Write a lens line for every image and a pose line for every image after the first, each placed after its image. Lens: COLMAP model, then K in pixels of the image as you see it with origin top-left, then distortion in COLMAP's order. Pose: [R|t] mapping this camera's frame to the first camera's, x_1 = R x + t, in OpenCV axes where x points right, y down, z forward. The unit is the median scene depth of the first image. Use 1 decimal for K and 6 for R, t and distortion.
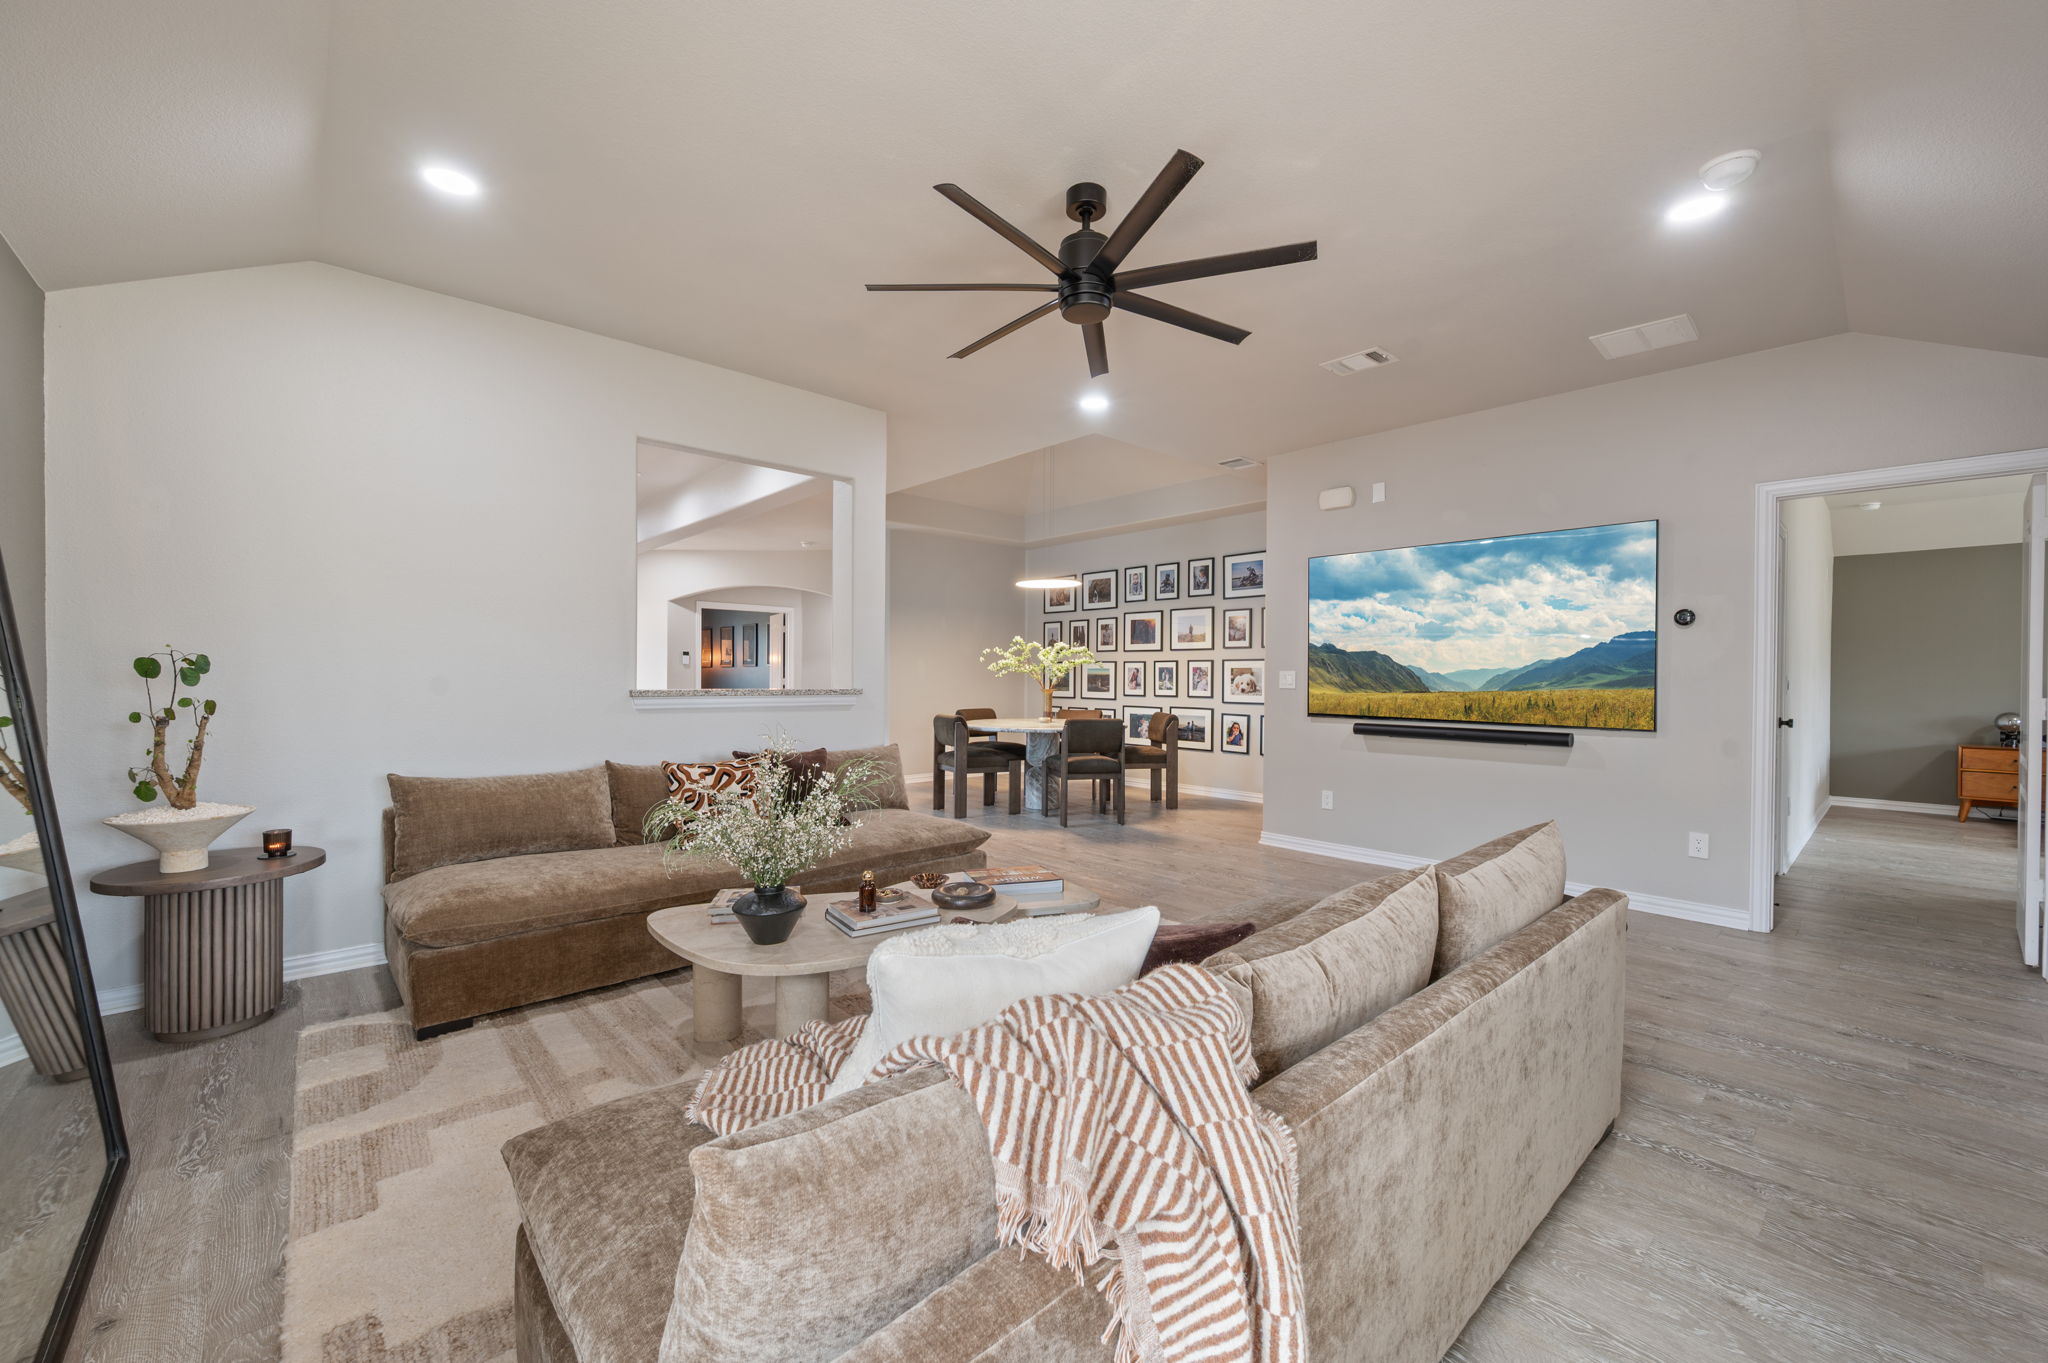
lens RADIAL K [[818.3, 0, 1028.4], [0, 818.3, 674.0], [0, 0, 1]] dist [0.000887, 0.000638]
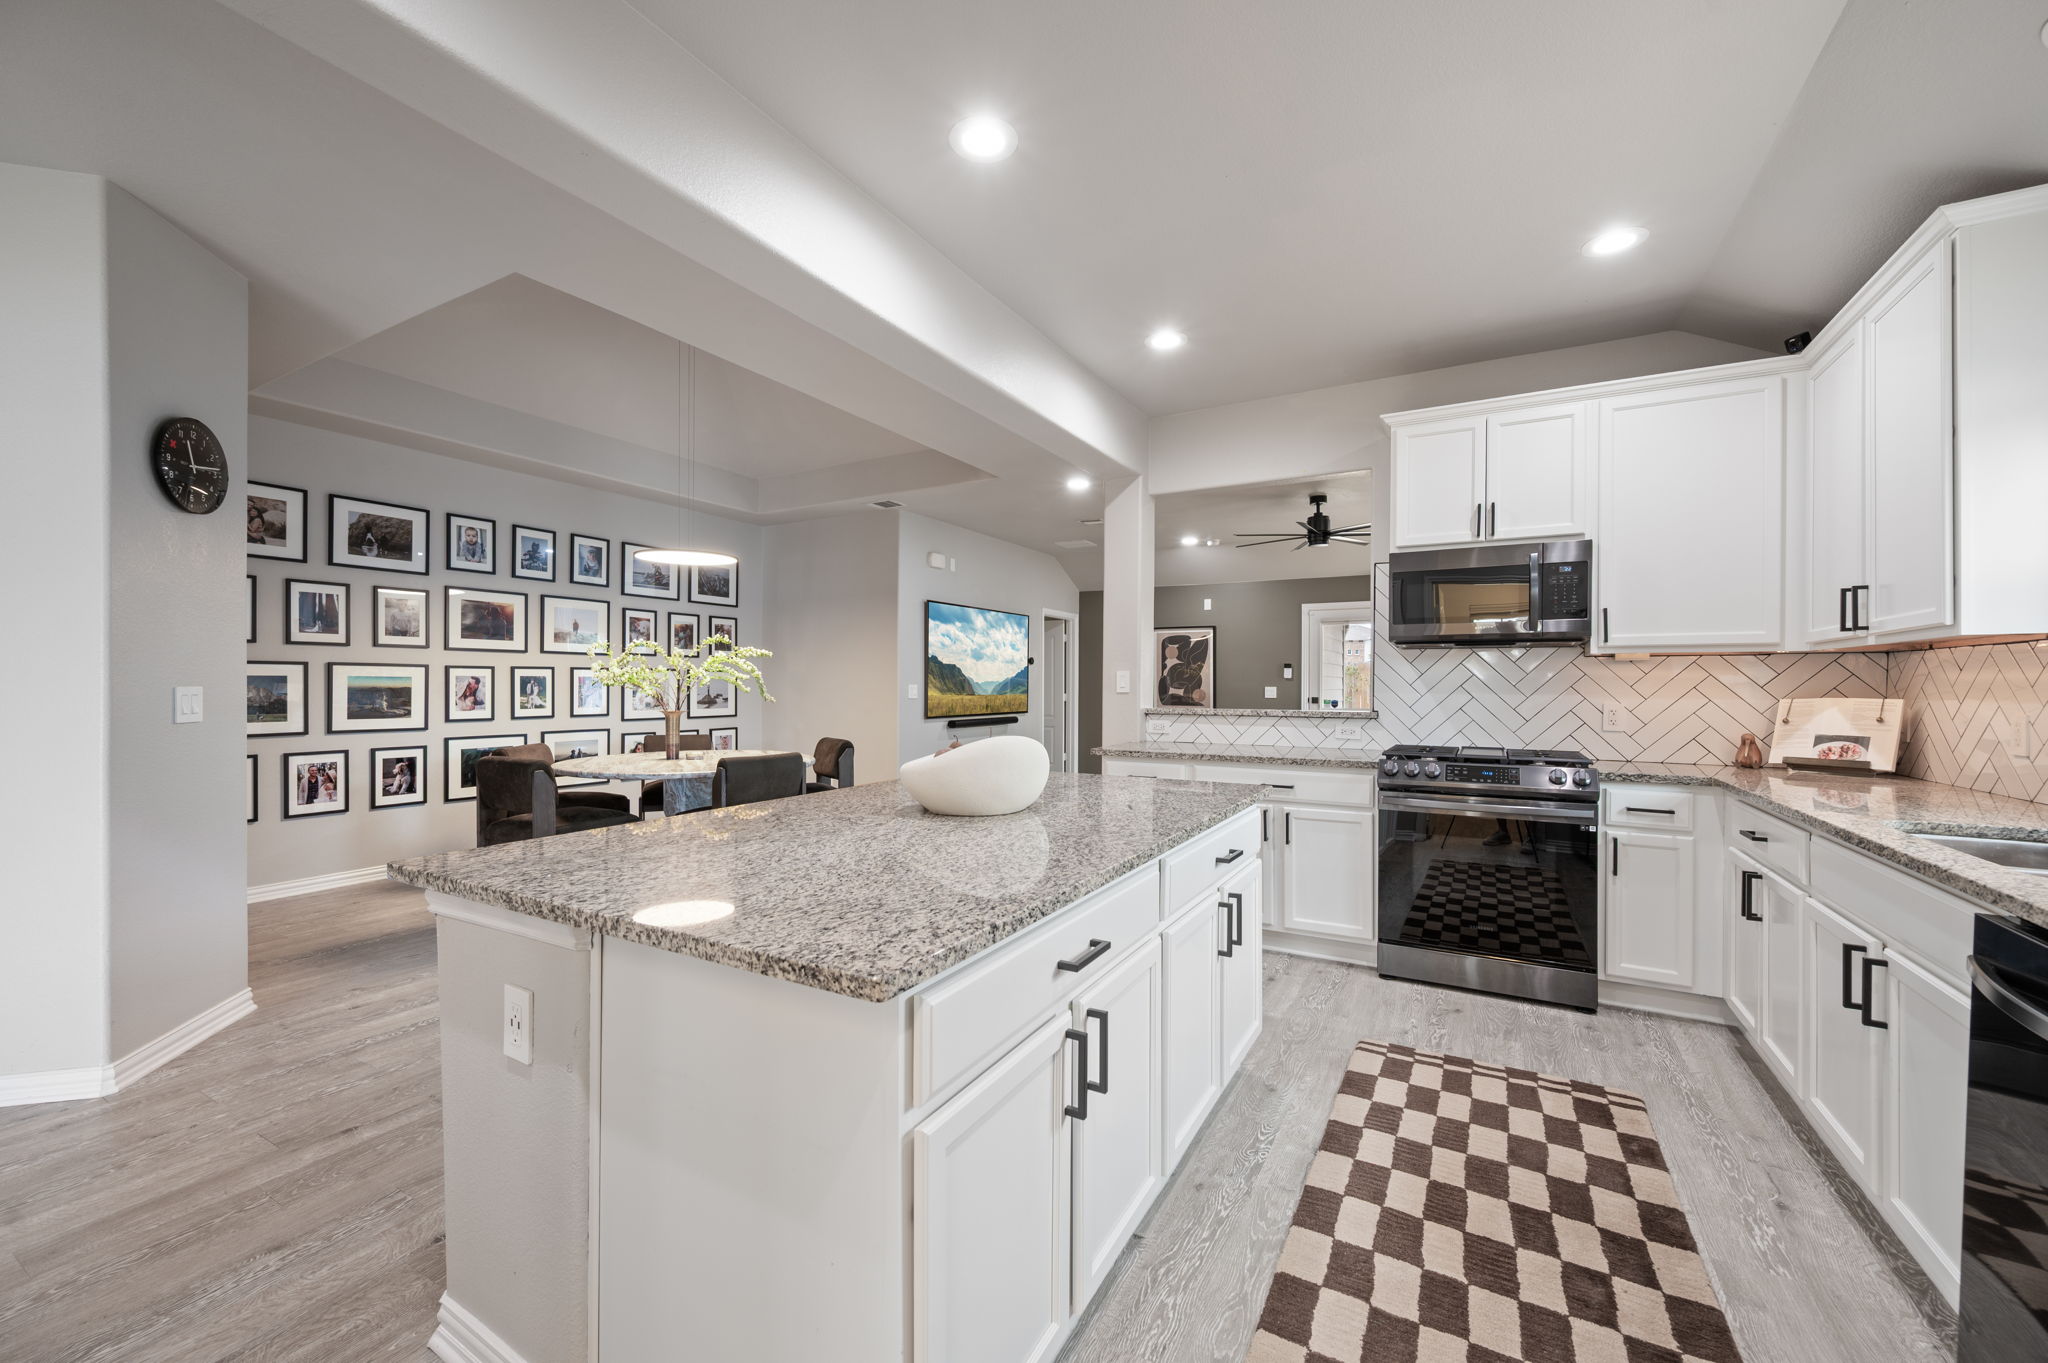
lens RADIAL K [[818.3, 0, 1028.4], [0, 818.3, 674.0], [0, 0, 1]] dist [0.000887, 0.000638]
pose [[-0.308945, 0.006042, 0.951061, -0.630368], [-0.005784, 0.999949, -0.008232, -0.006886], [-0.951062, -0.008044, -0.308894, 0.817744]]
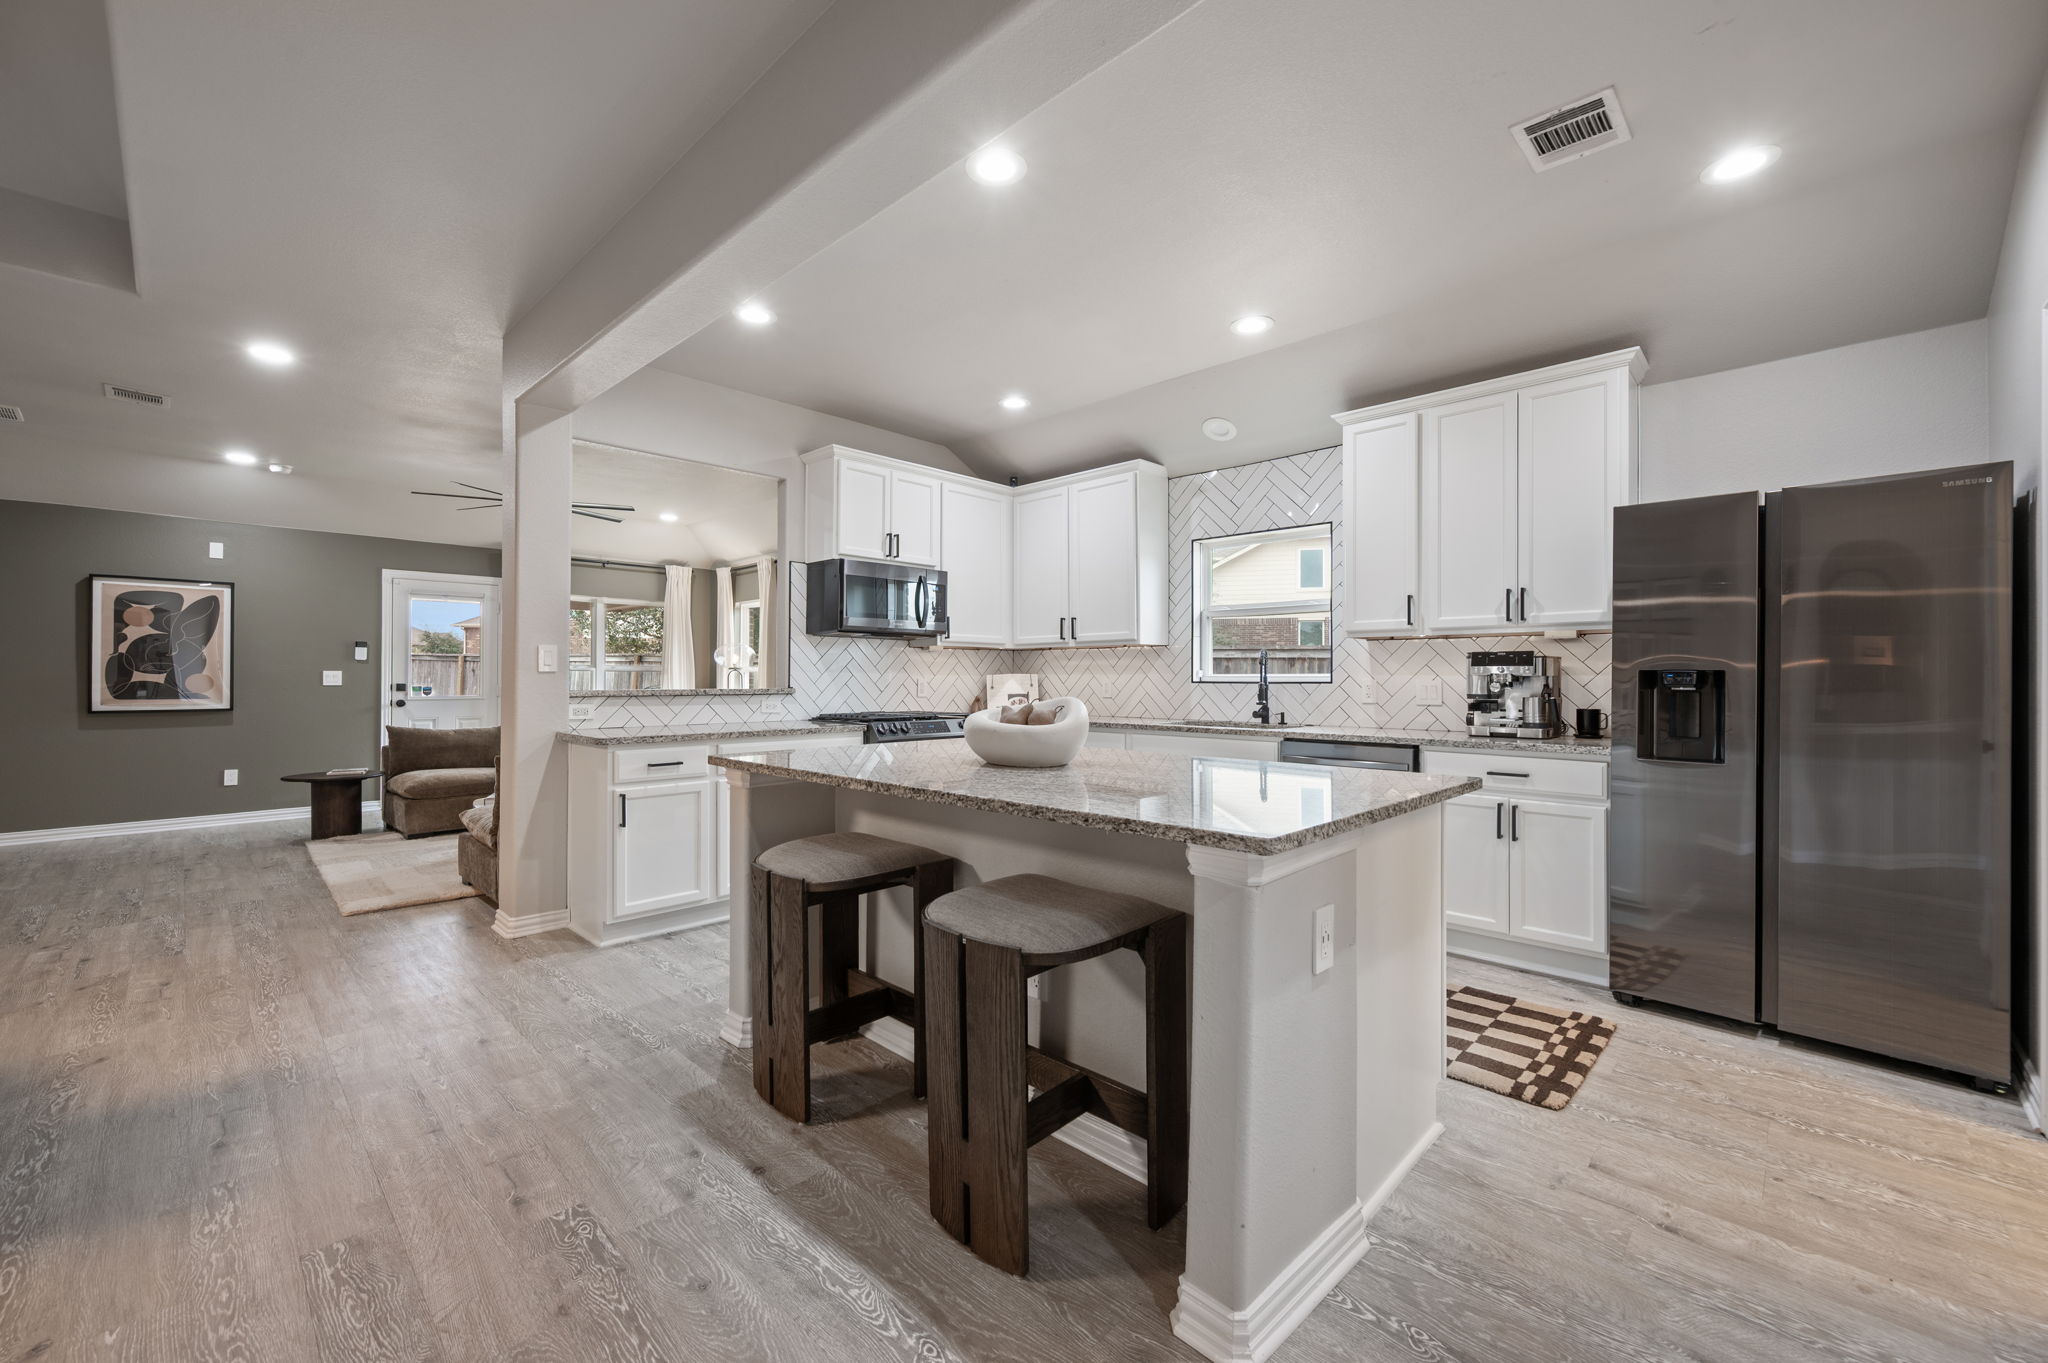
lens RADIAL K [[807.5, 0, 1036.2], [0, 807.5, 674.9], [0, 0, 1]] dist [-0.007721, 0.000133]
pose [[-0.997256, -0.006921, -0.073712, -0.363712], [-0.006492, 0.999961, -0.006059, 0.003353], [0.073751, -0.005564, -0.997261, 1.038793]]
